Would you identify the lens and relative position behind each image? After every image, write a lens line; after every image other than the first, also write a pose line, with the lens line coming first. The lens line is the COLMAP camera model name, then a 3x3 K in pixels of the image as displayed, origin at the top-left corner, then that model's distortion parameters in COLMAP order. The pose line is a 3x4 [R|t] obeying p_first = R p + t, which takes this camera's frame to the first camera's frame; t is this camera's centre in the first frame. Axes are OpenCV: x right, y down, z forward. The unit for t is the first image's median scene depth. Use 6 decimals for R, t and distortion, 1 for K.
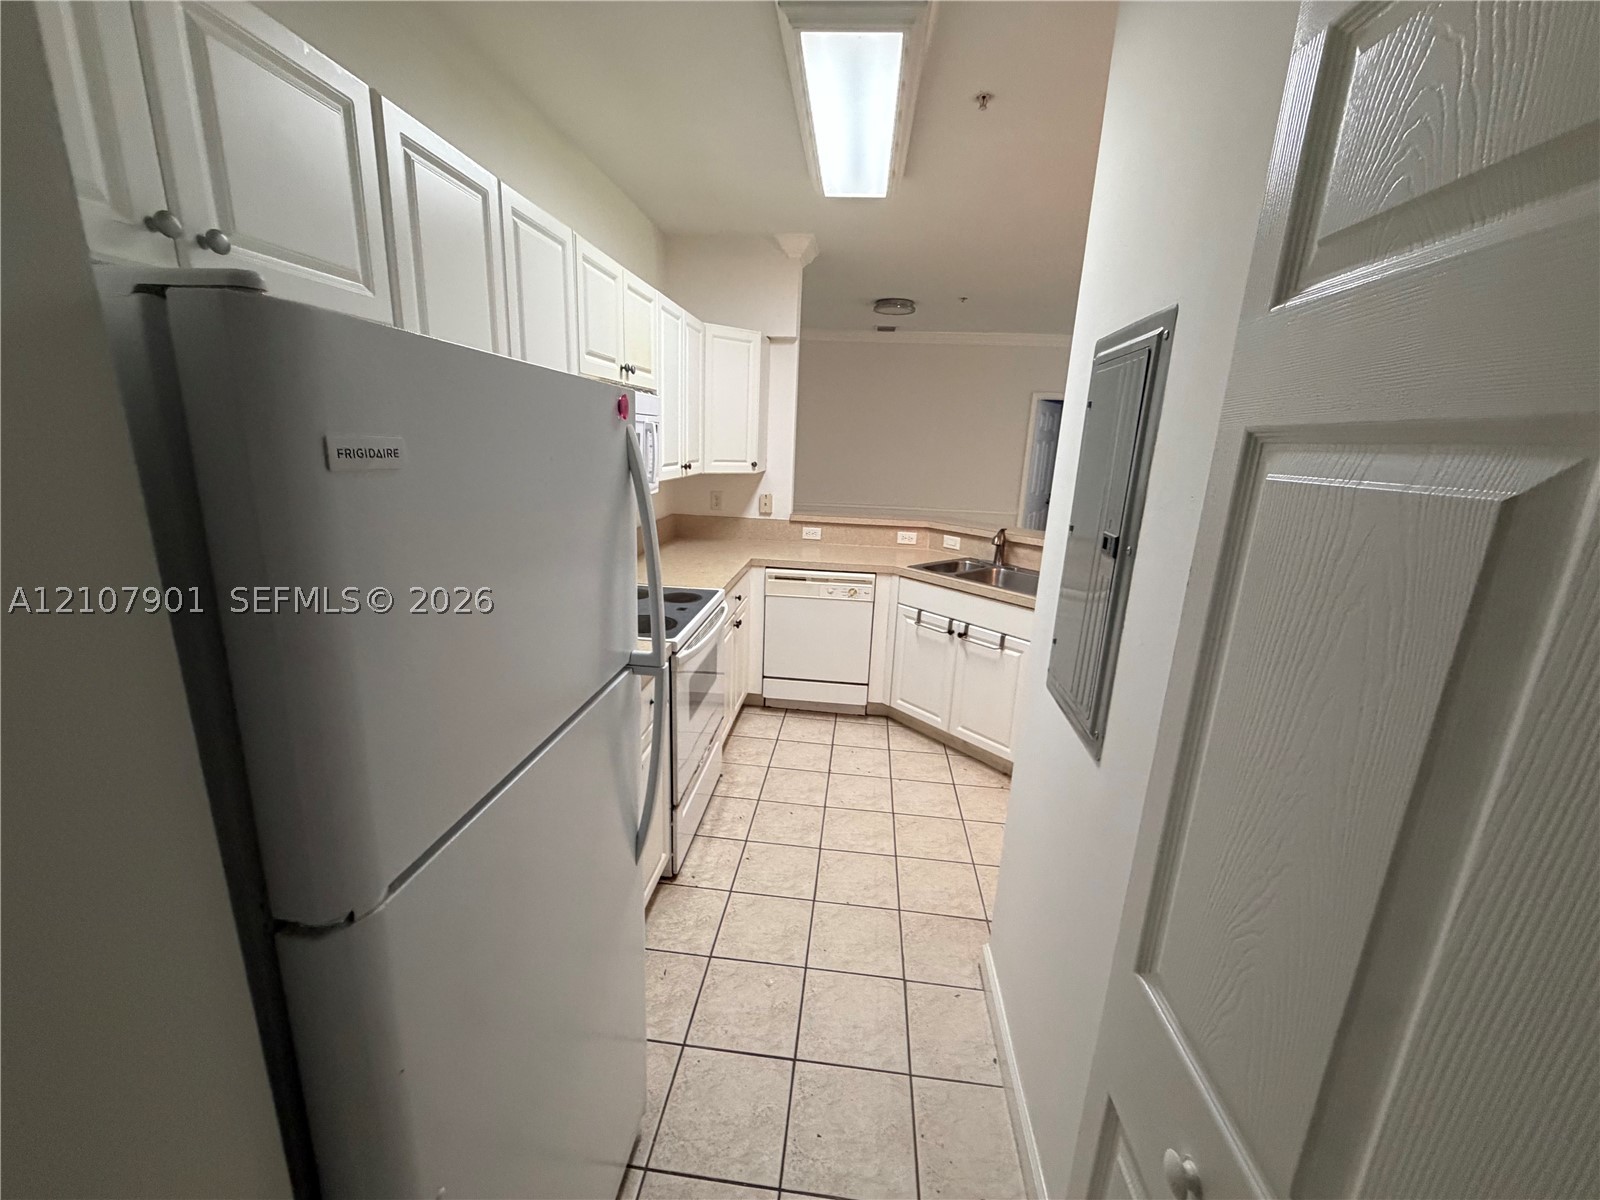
lens RADIAL K [[636.9, 0, 799.1], [0, 636.9, 599.6], [0, 0, 1]] dist [-0.001262, 0.000684]
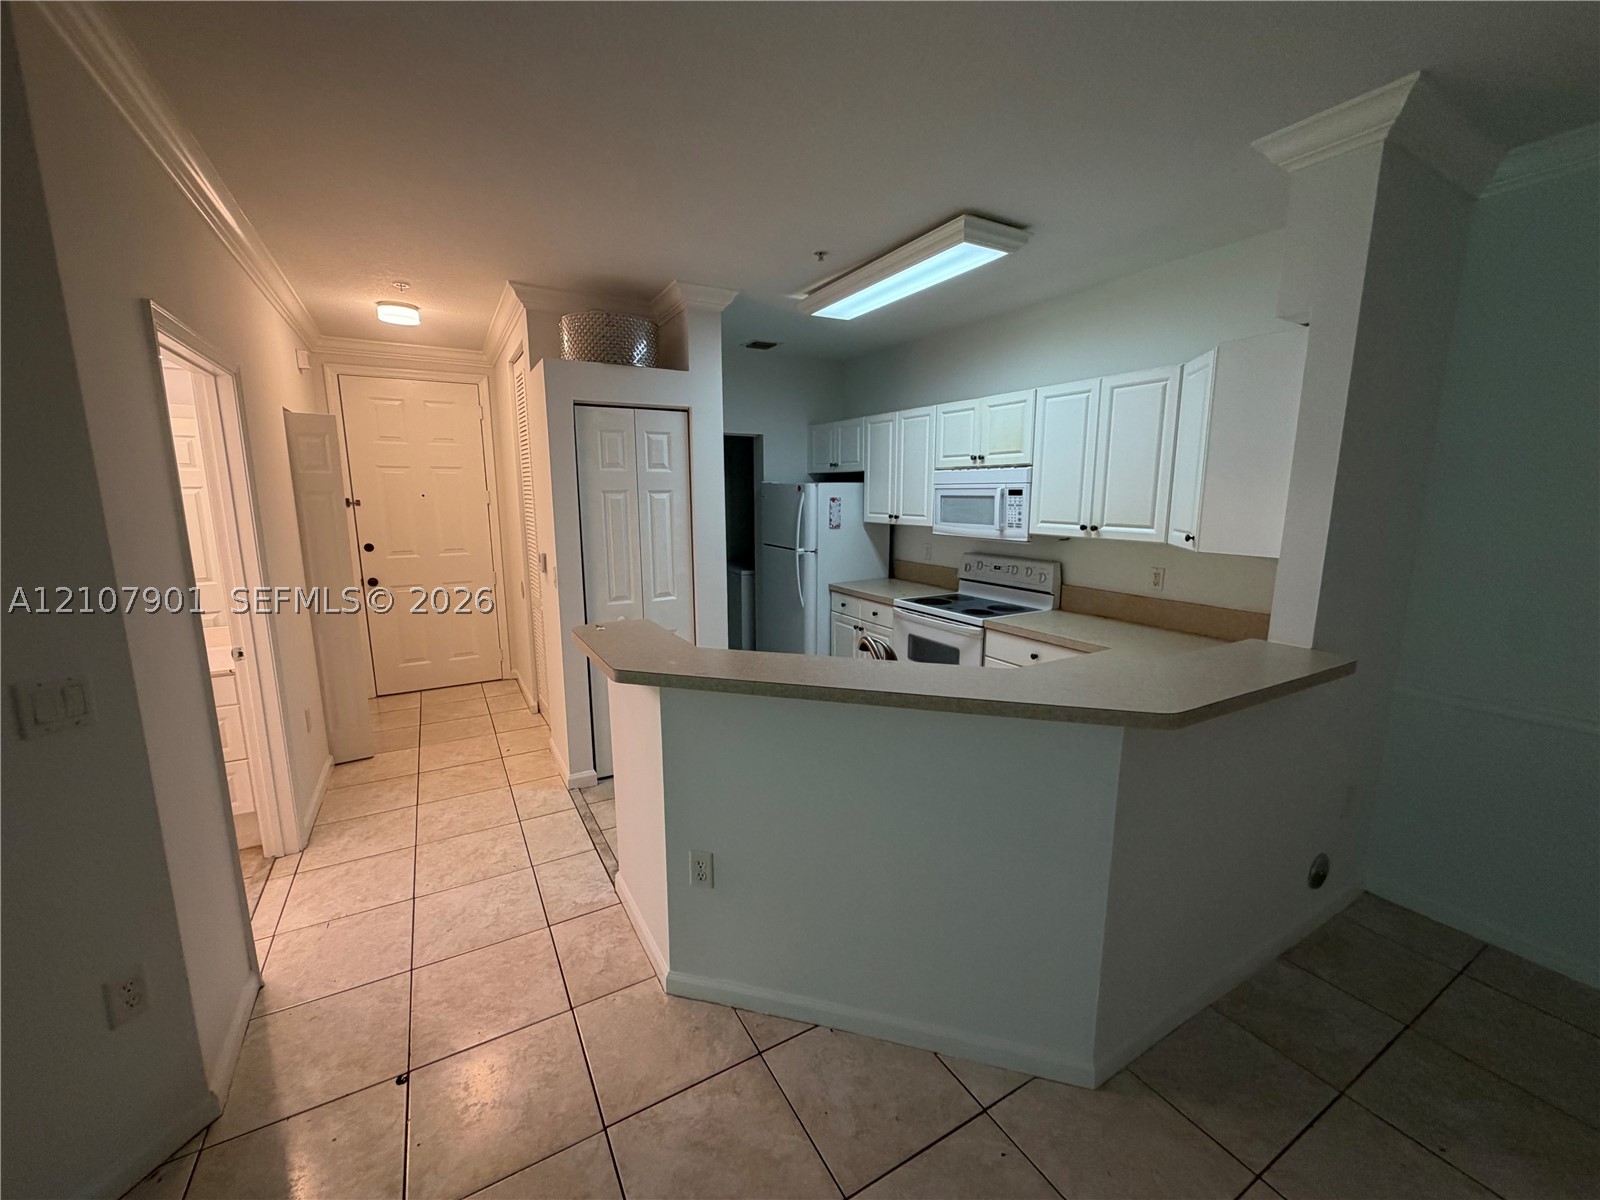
lens RADIAL K [[636.9, 0, 792.1], [0, 636.9, 603.8], [0, 0, 1]] dist [-0.001262, 0.000684]
pose [[-0.812470, 0.061880, -0.579710, 0.616493], [-0.176813, 0.921365, 0.346154, -0.279314], [0.555545, 0.383740, -0.737640, 1.173929]]
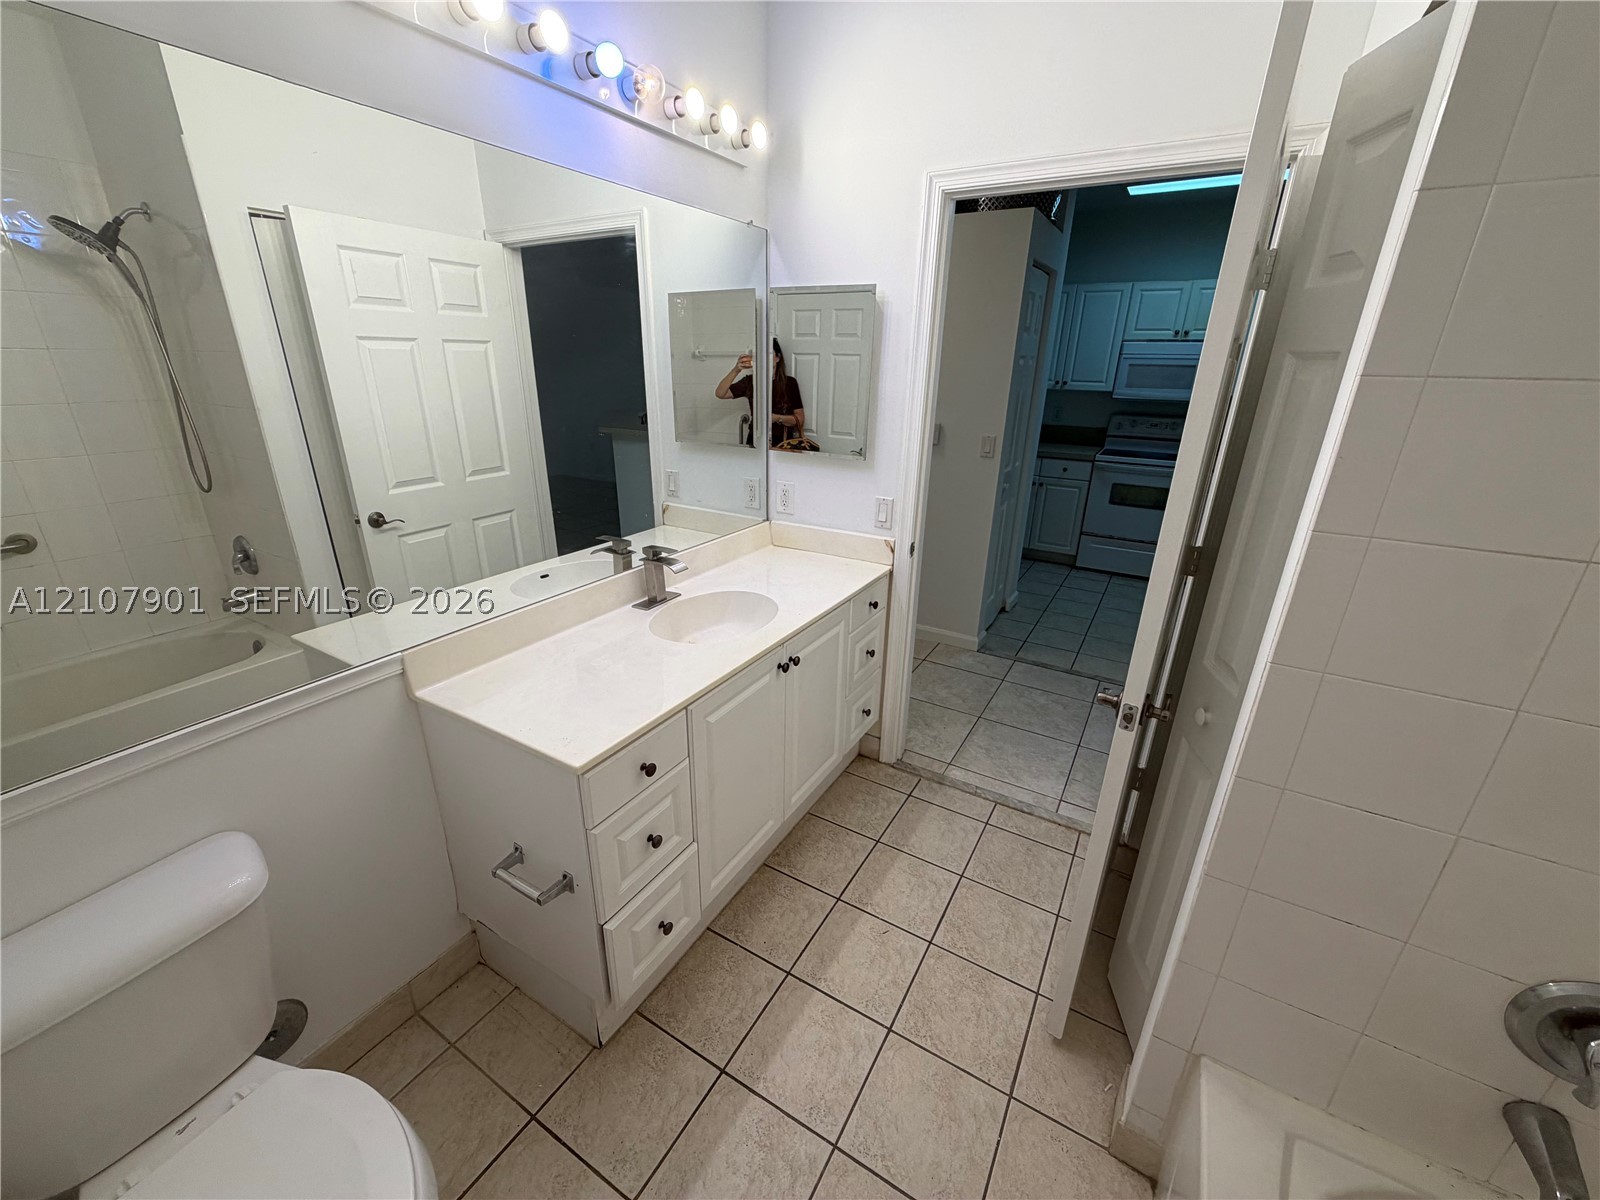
lens RADIAL K [[636.9, 0, 788.8], [0, 636.9, 593.9], [0, 0, 1]] dist [-0.001262, 0.000684]
pose [[-0.429291, 0.267774, -0.862558, 1.257495], [-0.257638, 0.879048, 0.401119, -0.067255], [0.865639, 0.394425, -0.308379, 0.488488]]
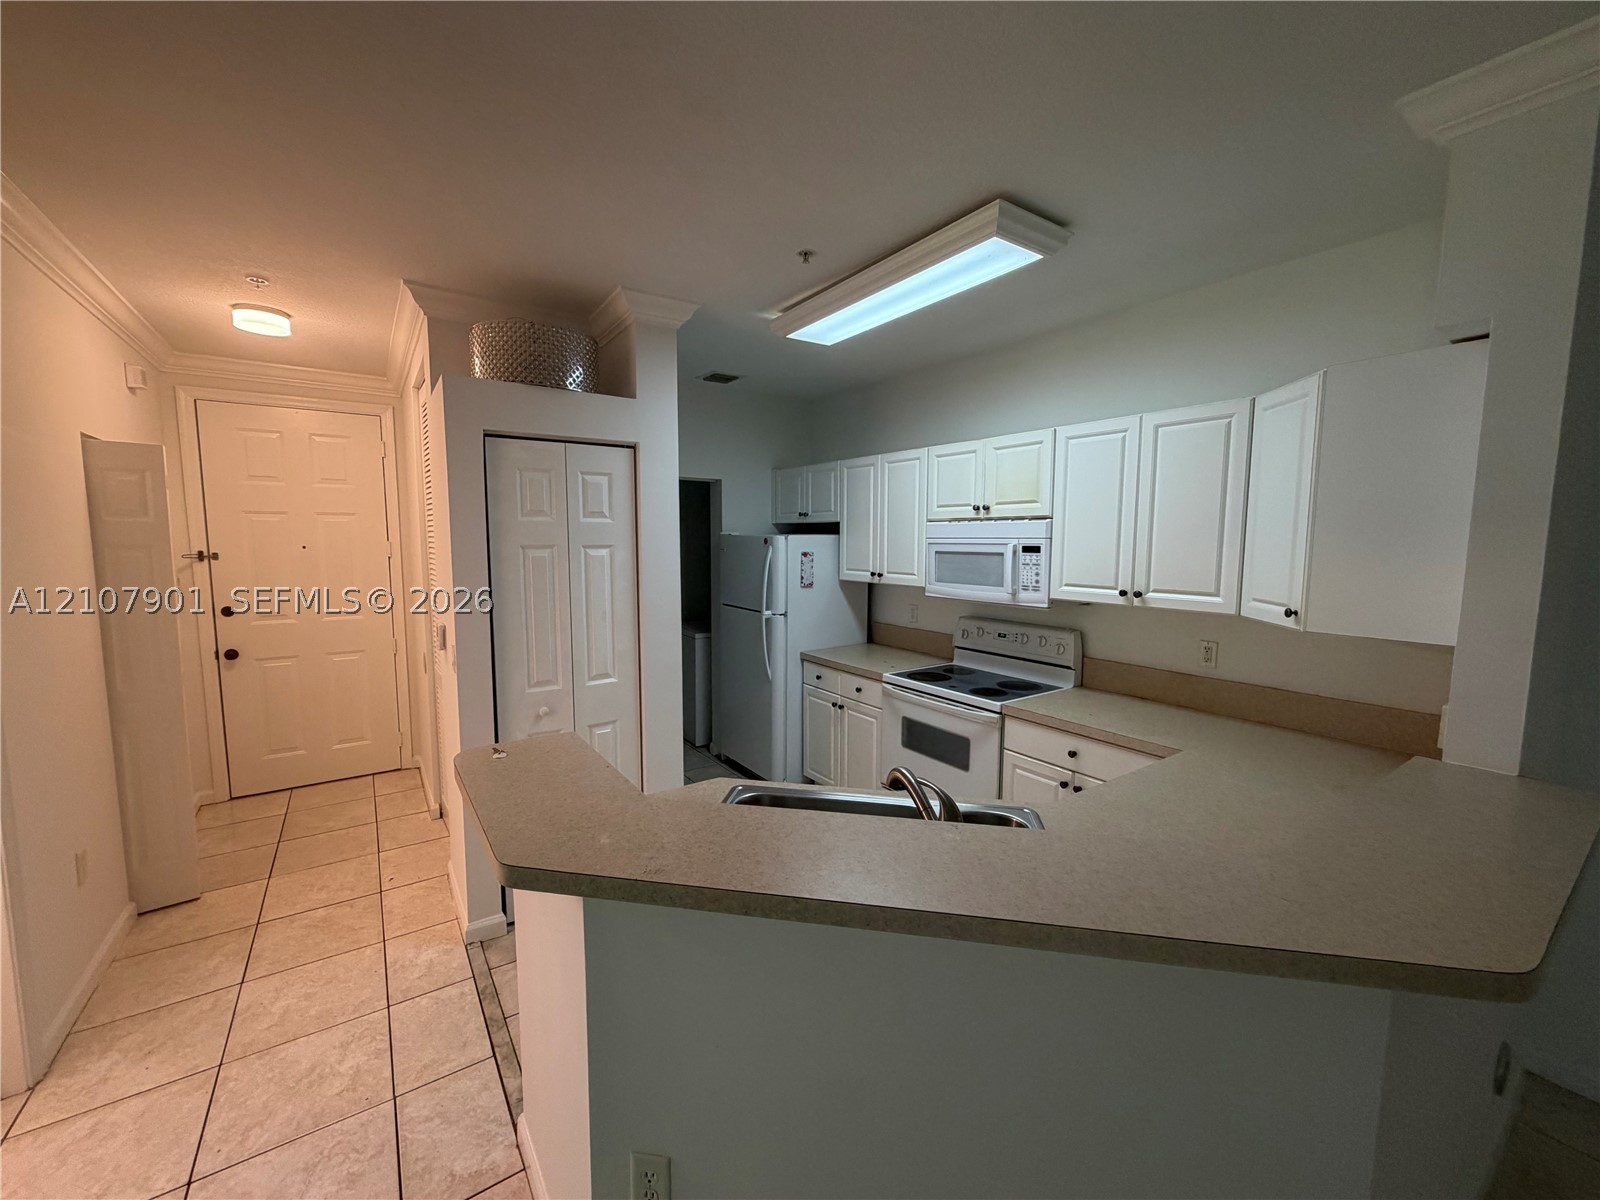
lens RADIAL K [[636.9, 0, 792.3], [0, 636.9, 601.2], [0, 0, 1]] dist [-0.001262, 0.000684]
pose [[-0.760952, 0.019724, -0.648509, 0.536595], [-0.195933, 0.945885, 0.258673, -0.251059], [0.618517, 0.323901, -0.715908, 1.014970]]
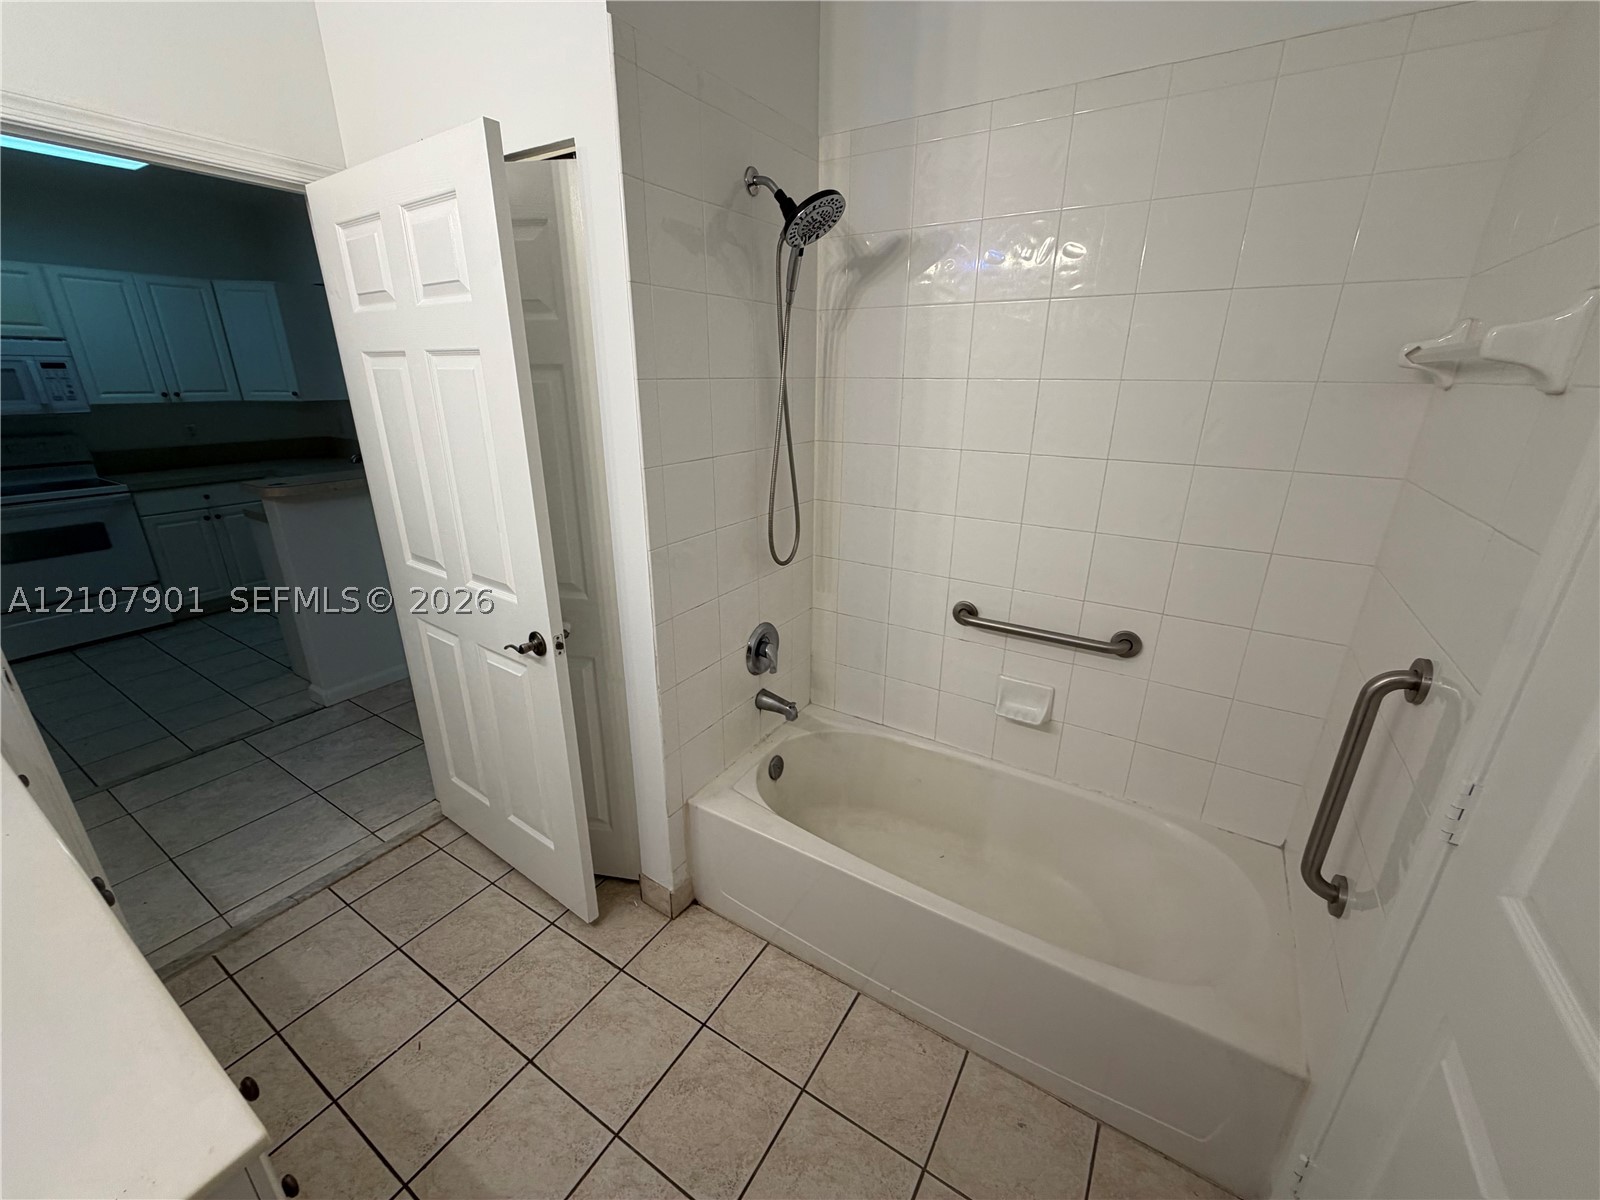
lens RADIAL K [[636.9, 0, 793.1], [0, 636.9, 601.2], [0, 0, 1]] dist [-0.001262, 0.000684]
pose [[0.894474, 0.116498, -0.431677, 1.236899], [-0.081905, 0.991815, 0.097950, -0.013009], [0.439555, -0.052257, 0.896694, 0.272357]]
